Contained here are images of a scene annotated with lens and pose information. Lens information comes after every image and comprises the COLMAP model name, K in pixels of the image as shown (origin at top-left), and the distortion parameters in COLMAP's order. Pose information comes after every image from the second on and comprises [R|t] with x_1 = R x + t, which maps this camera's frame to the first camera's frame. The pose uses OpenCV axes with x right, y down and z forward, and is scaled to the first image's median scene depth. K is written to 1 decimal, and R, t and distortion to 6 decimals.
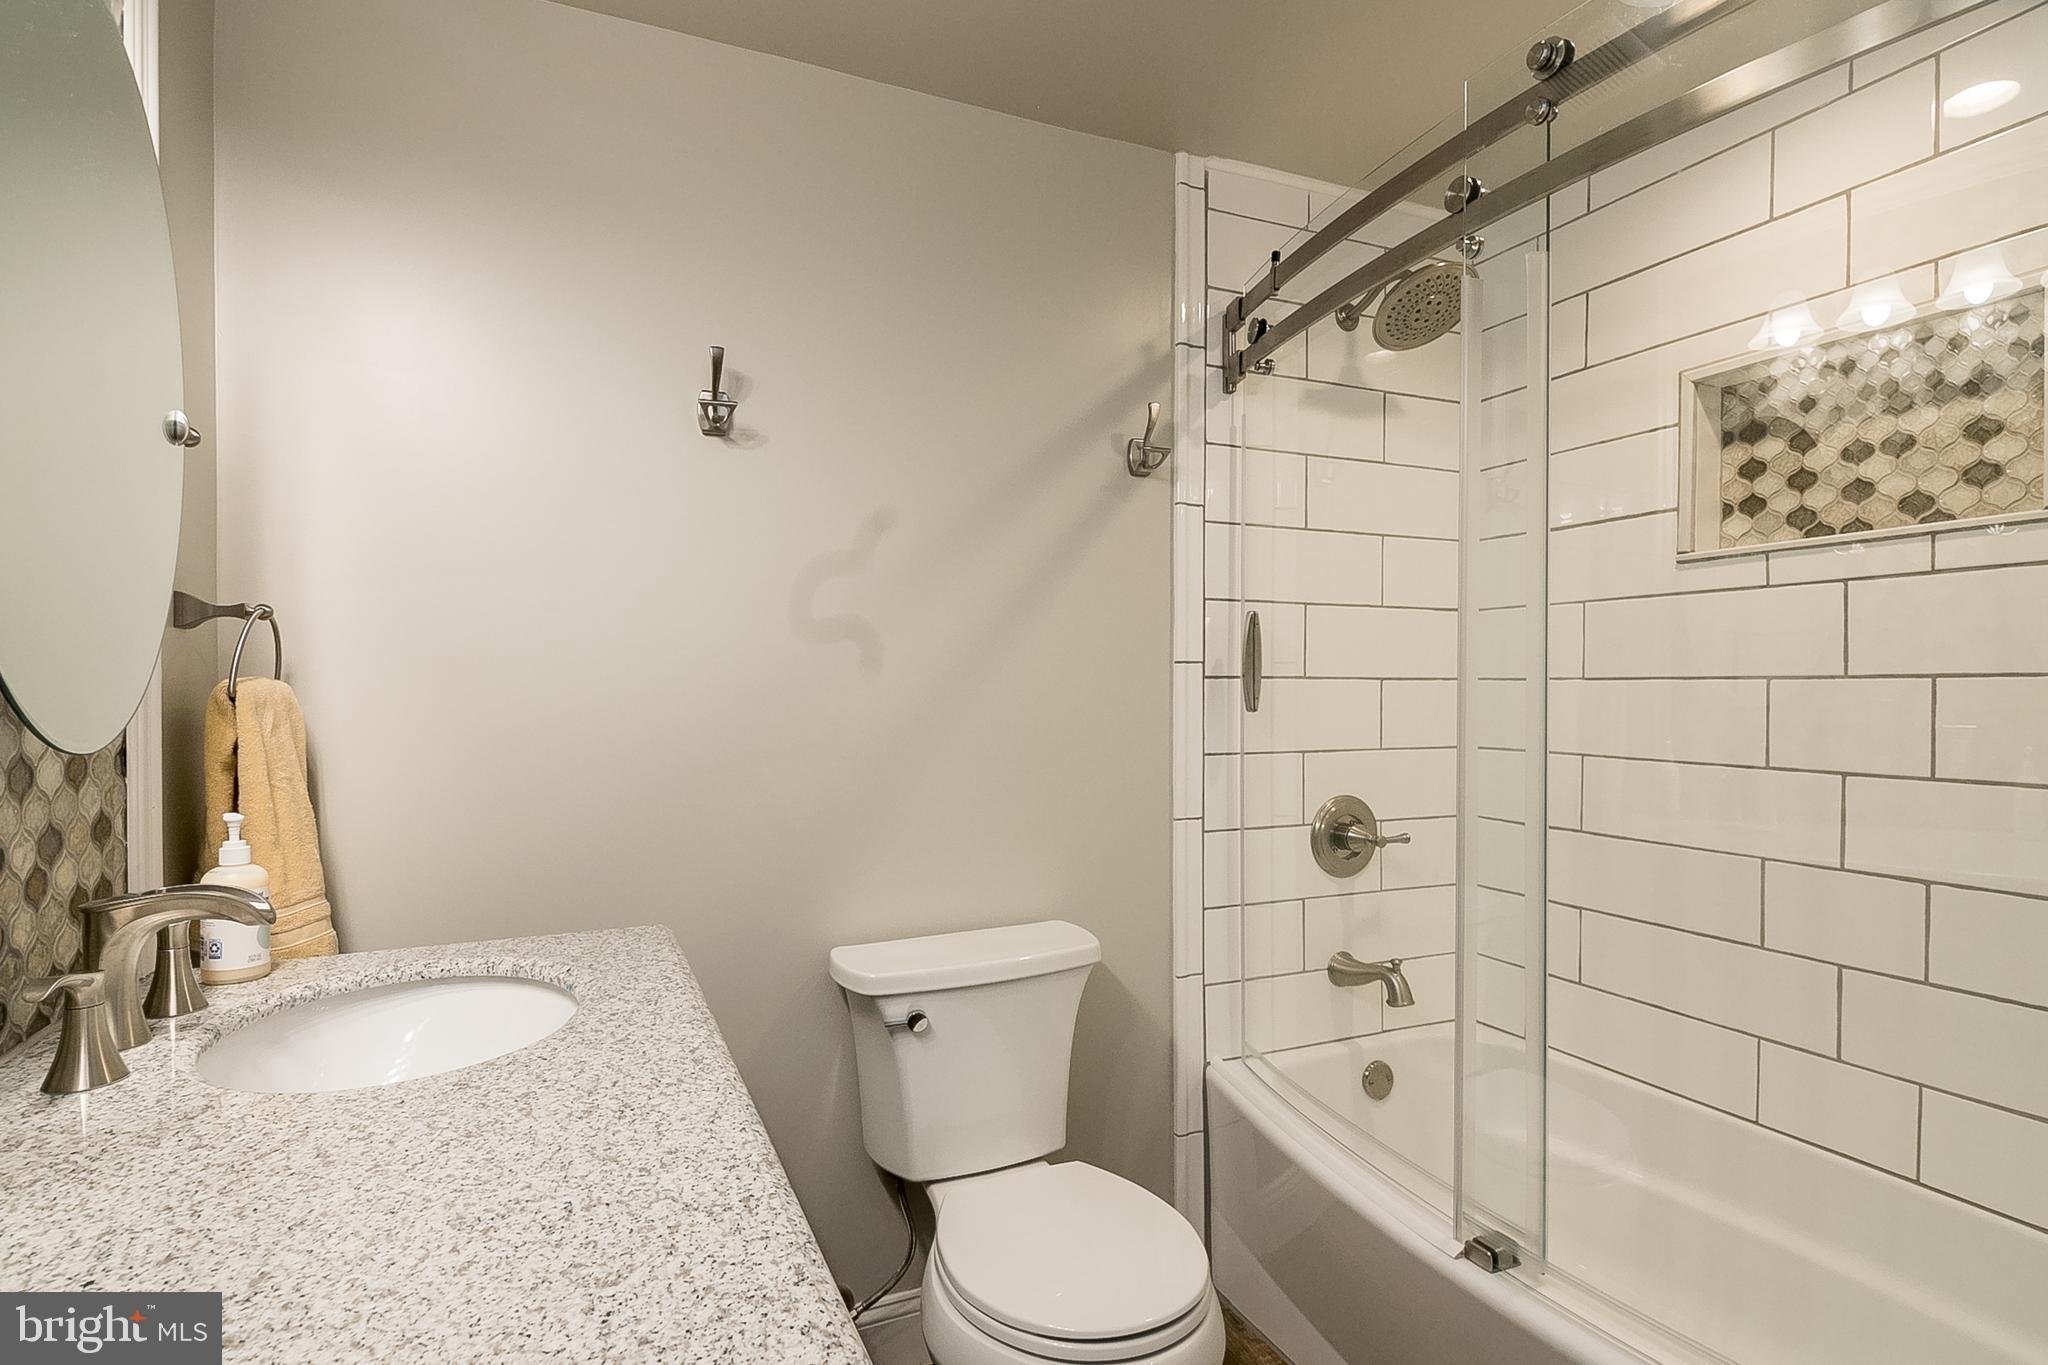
lens RADIAL K [[1017.7, 0, 1028.6], [0, 1017.7, 702.6], [0, 0, 1]] dist [0.016371, -0.019743]
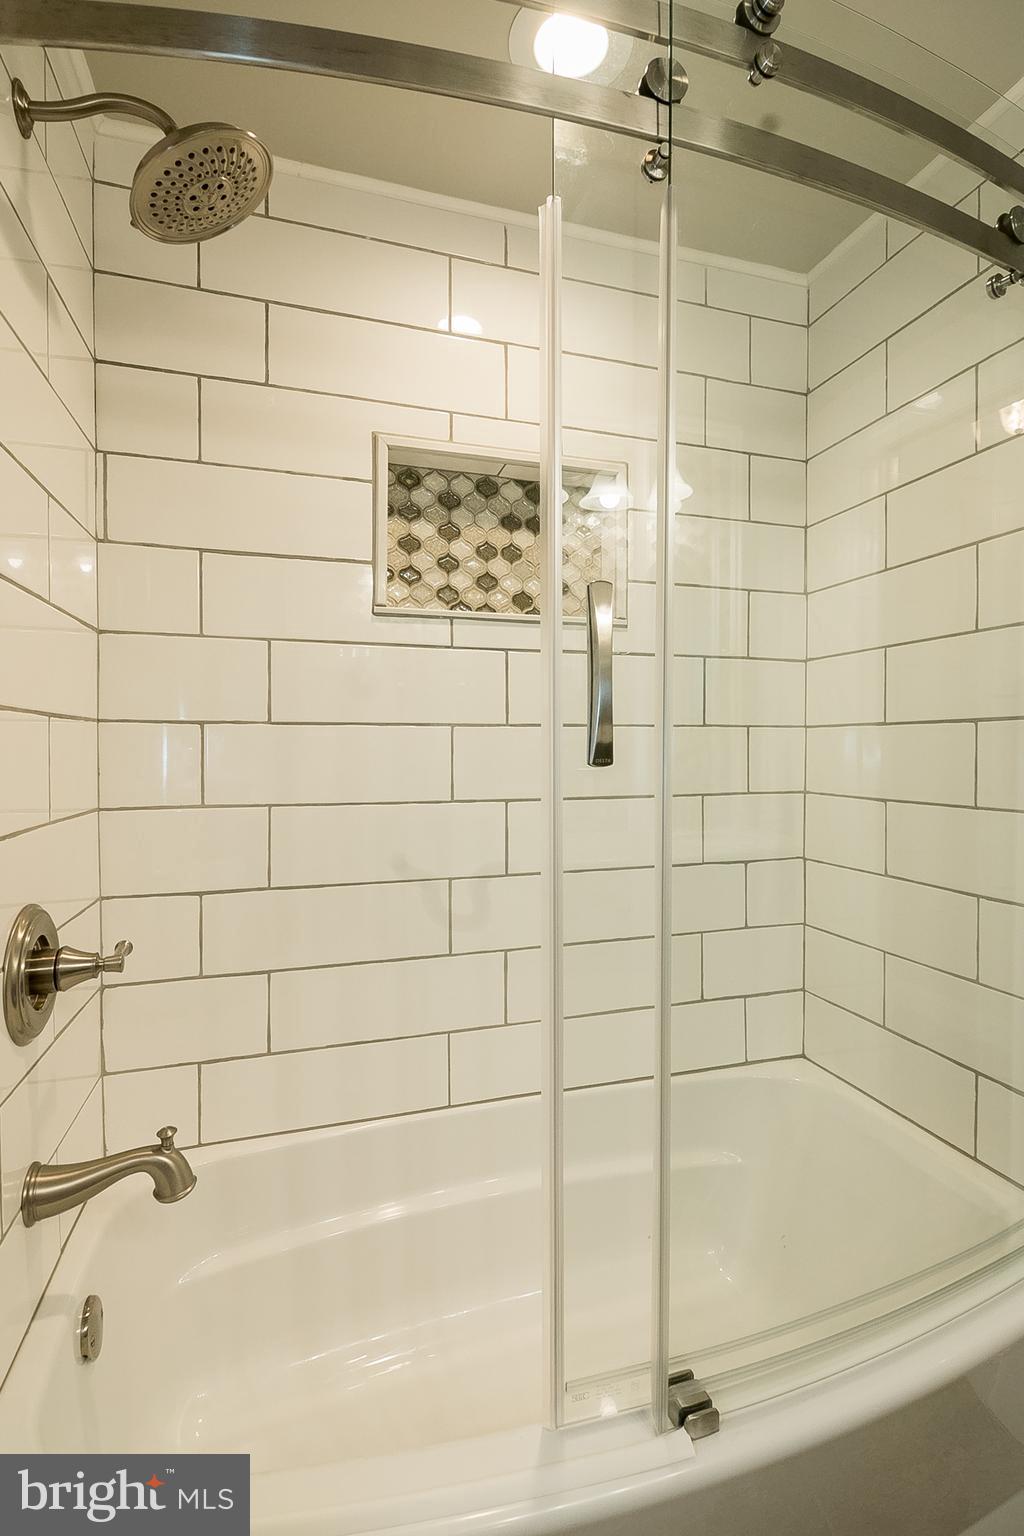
lens RADIAL K [[744.1, 0, 517.3], [0, 744.1, 754.8], [0, 0, 1]] dist [0.021052, -0.012046]
pose [[0.109630, -0.013282, 0.993884, -0.117621], [0.013874, 0.999834, 0.011831, 0.001154], [-0.993876, 0.012493, 0.109796, 0.797880]]
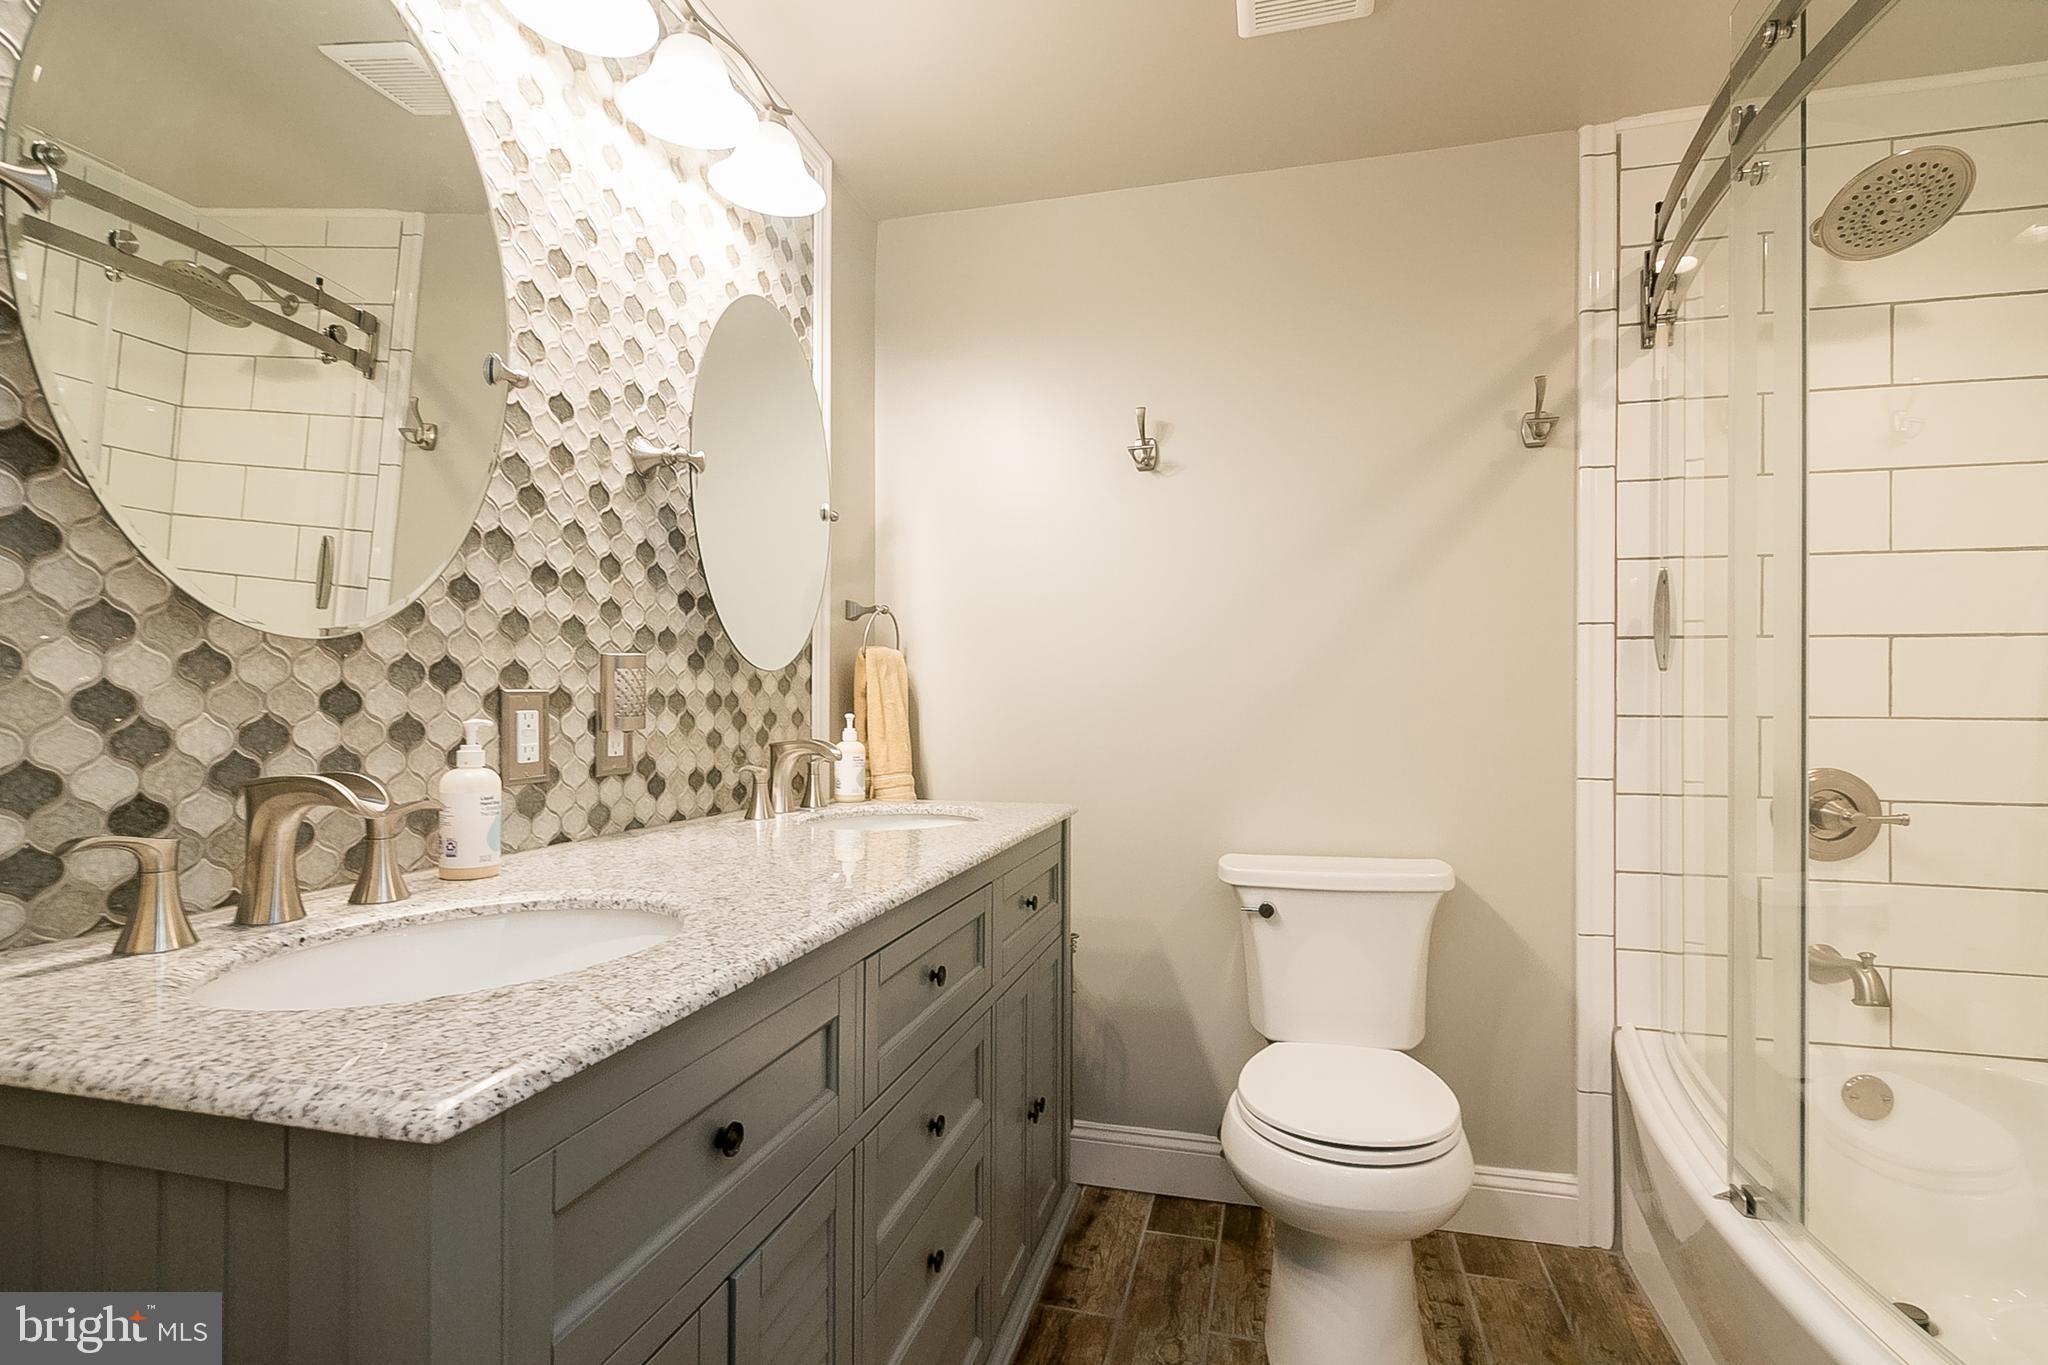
lens RADIAL K [[1017.7, 0, 1028.6], [0, 1017.7, 702.6], [0, 0, 1]] dist [0.016371, -0.019743]
pose [[0.776105, 0.003763, -0.630592, 0.395179], [-0.012569, 0.999876, -0.009502, 0.060951], [0.630478, 0.015300, 0.776056, -0.149348]]
